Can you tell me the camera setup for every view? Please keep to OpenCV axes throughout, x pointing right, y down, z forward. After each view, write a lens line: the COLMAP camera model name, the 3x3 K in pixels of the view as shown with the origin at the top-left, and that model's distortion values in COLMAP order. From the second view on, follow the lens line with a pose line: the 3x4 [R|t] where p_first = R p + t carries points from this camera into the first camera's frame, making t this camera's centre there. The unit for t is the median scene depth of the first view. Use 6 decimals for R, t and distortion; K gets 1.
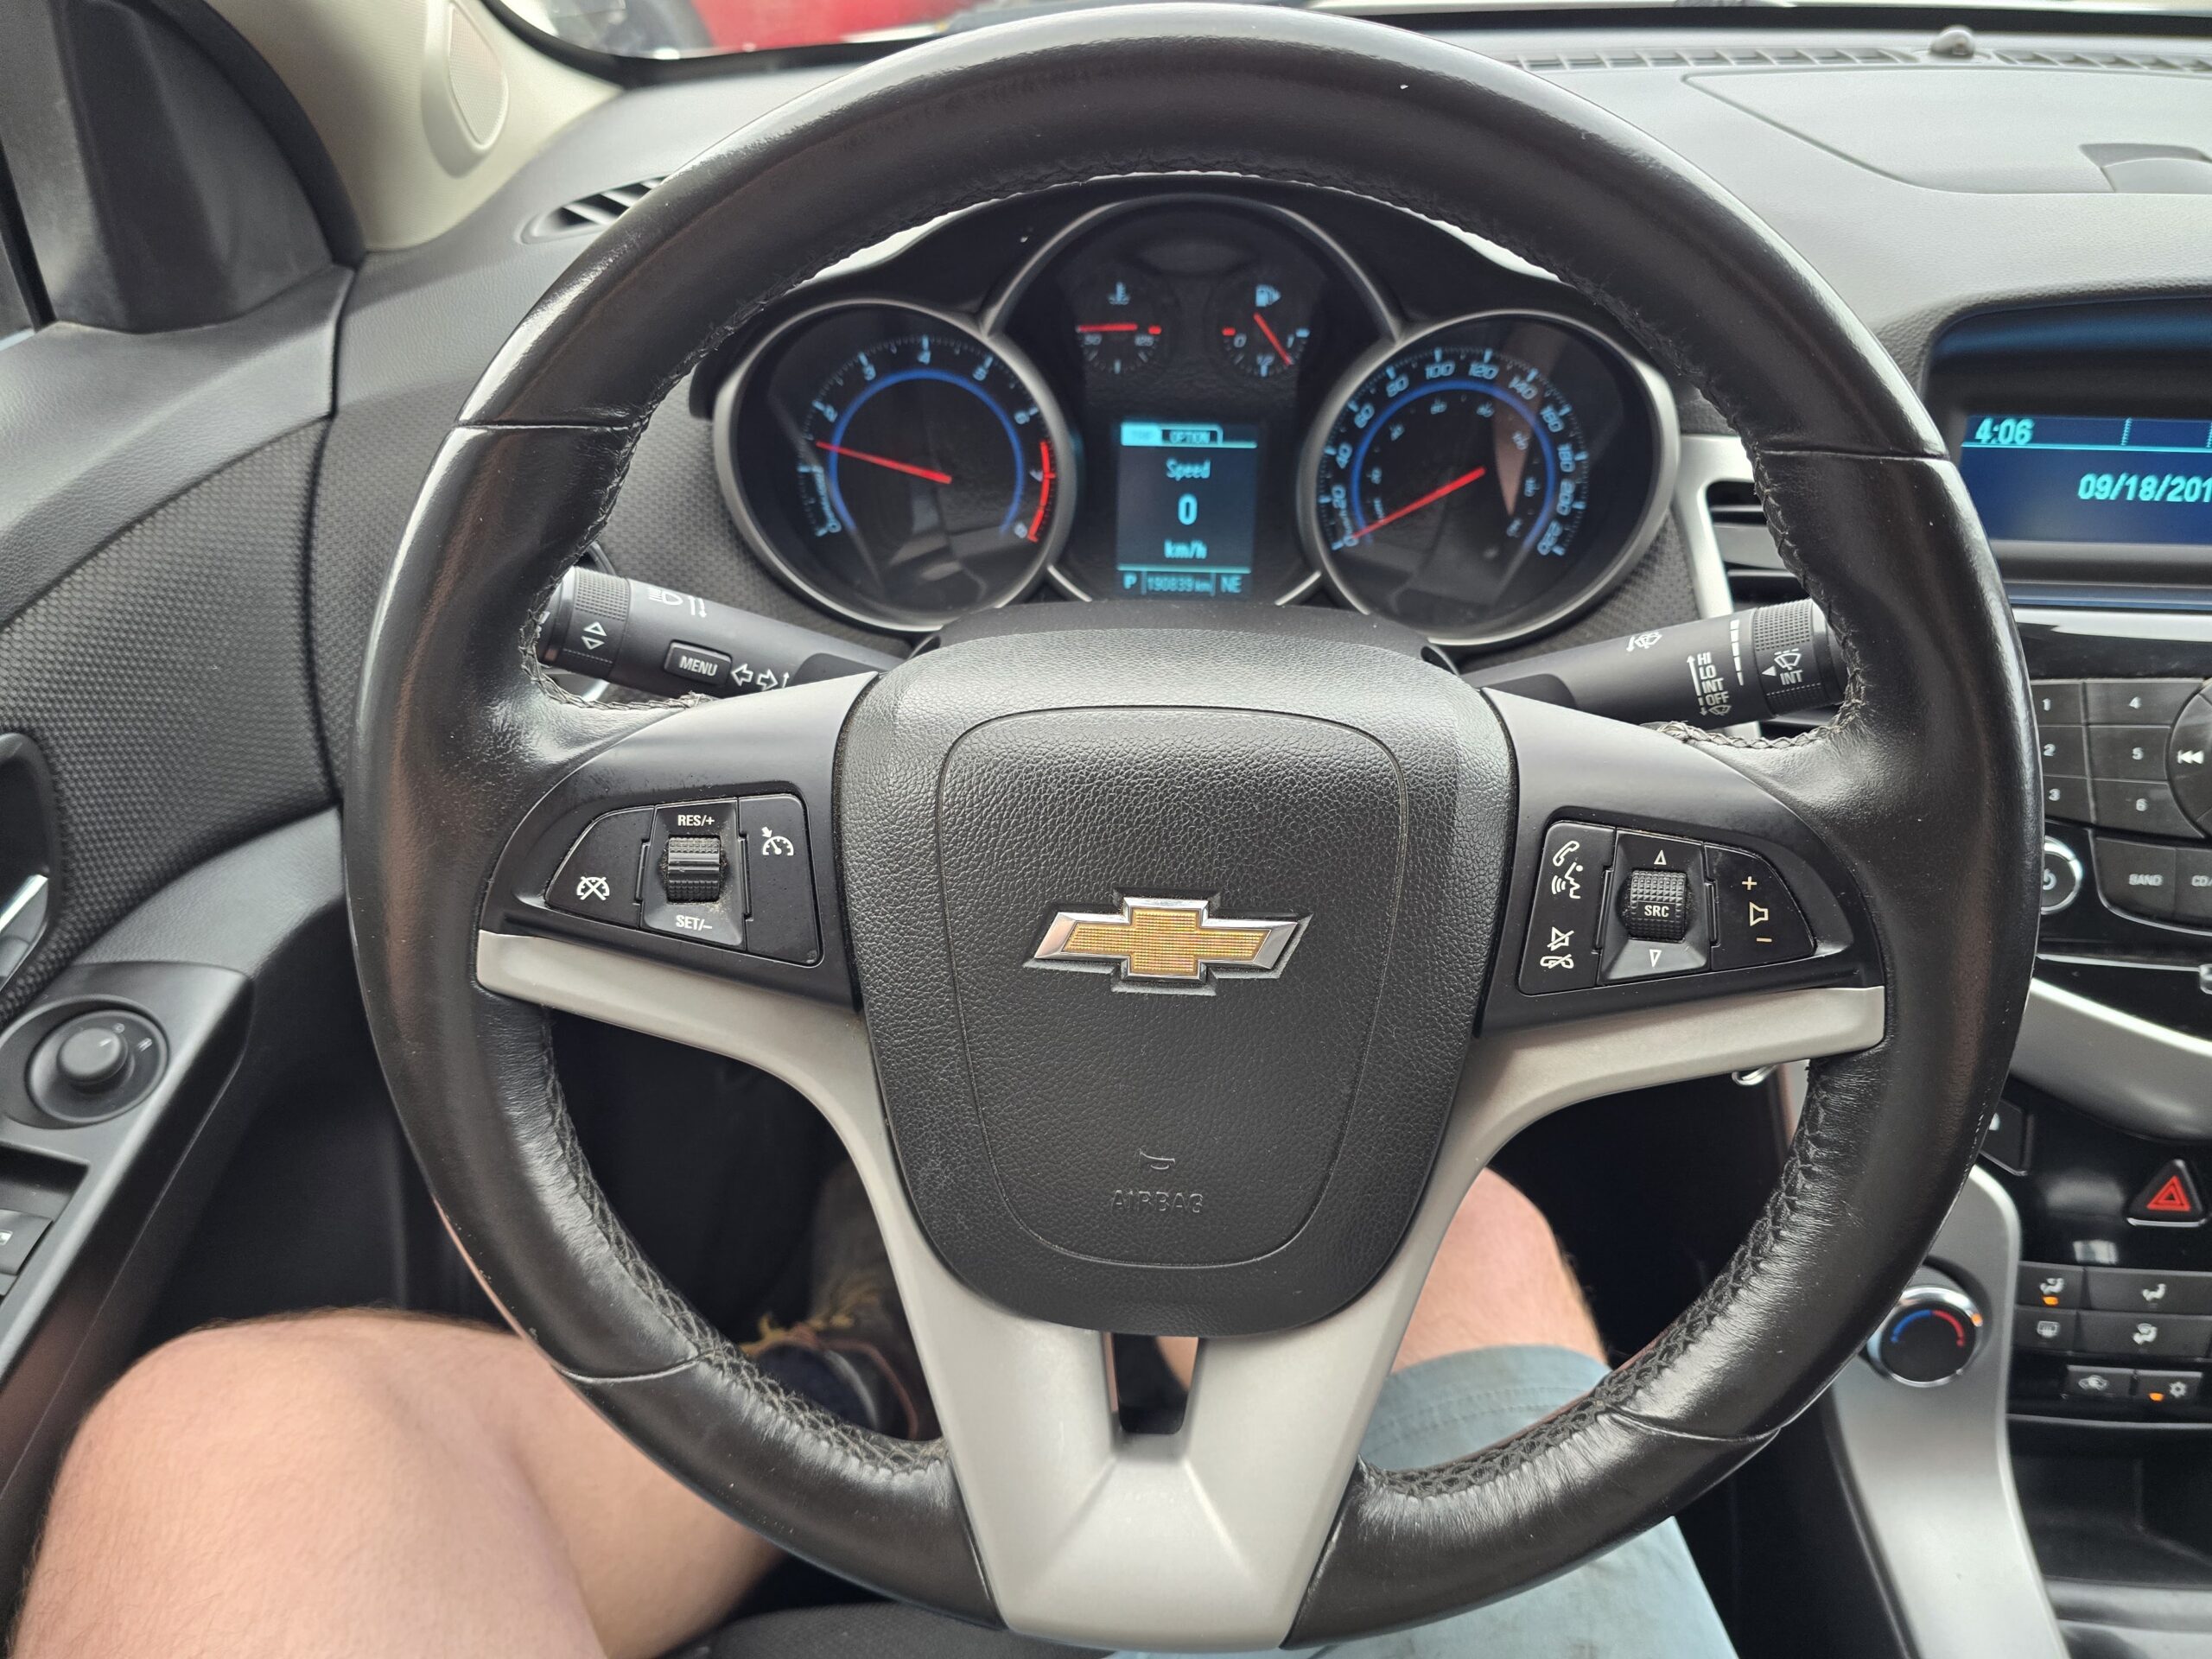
lens RADIAL K [[1465.3, 0, 1106.0], [0, 1465.3, 829.5], [0, 0, 1]] dist [0.027912, -0.036405]
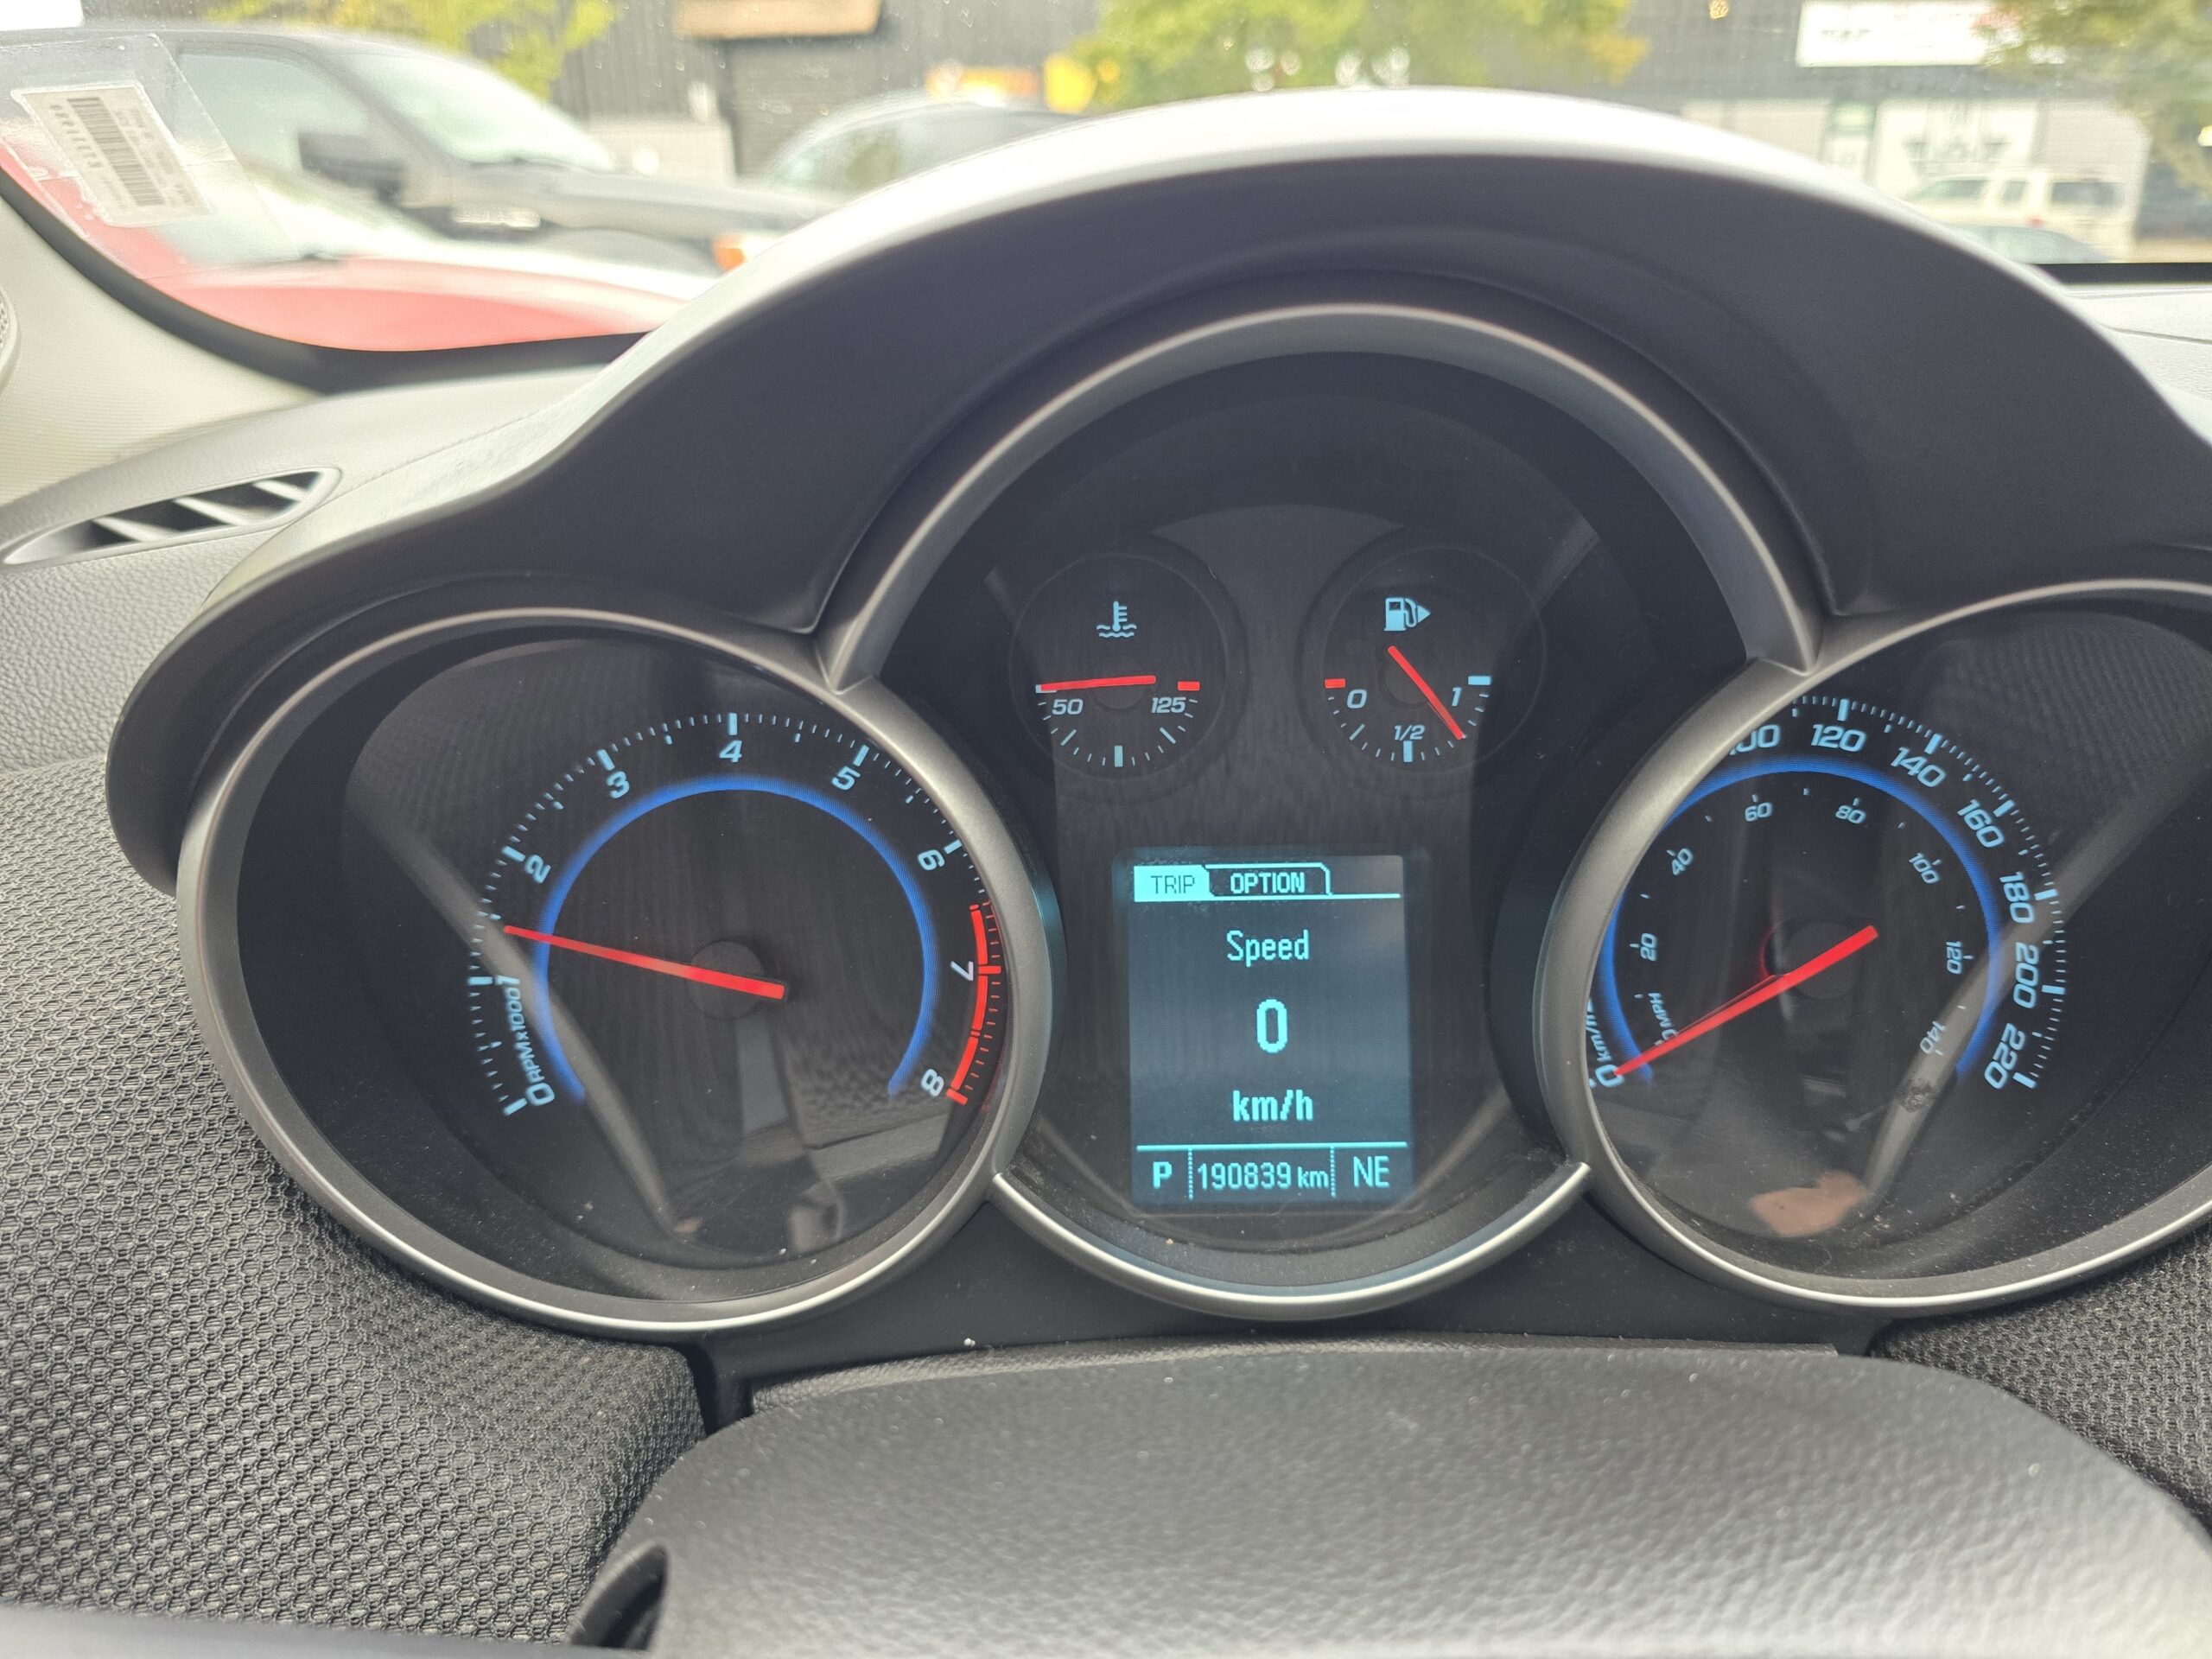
lens RADIAL K [[1478.8, 0, 1109.6], [0, 1478.8, 838.2], [0, 0, 1]] dist [0.030281, -0.053971]
pose [[0.997108, -0.038599, 0.065464, -0.029576], [0.054033, 0.965818, -0.253528, -0.158256], [-0.053441, 0.256332, 0.965110, 0.514333]]
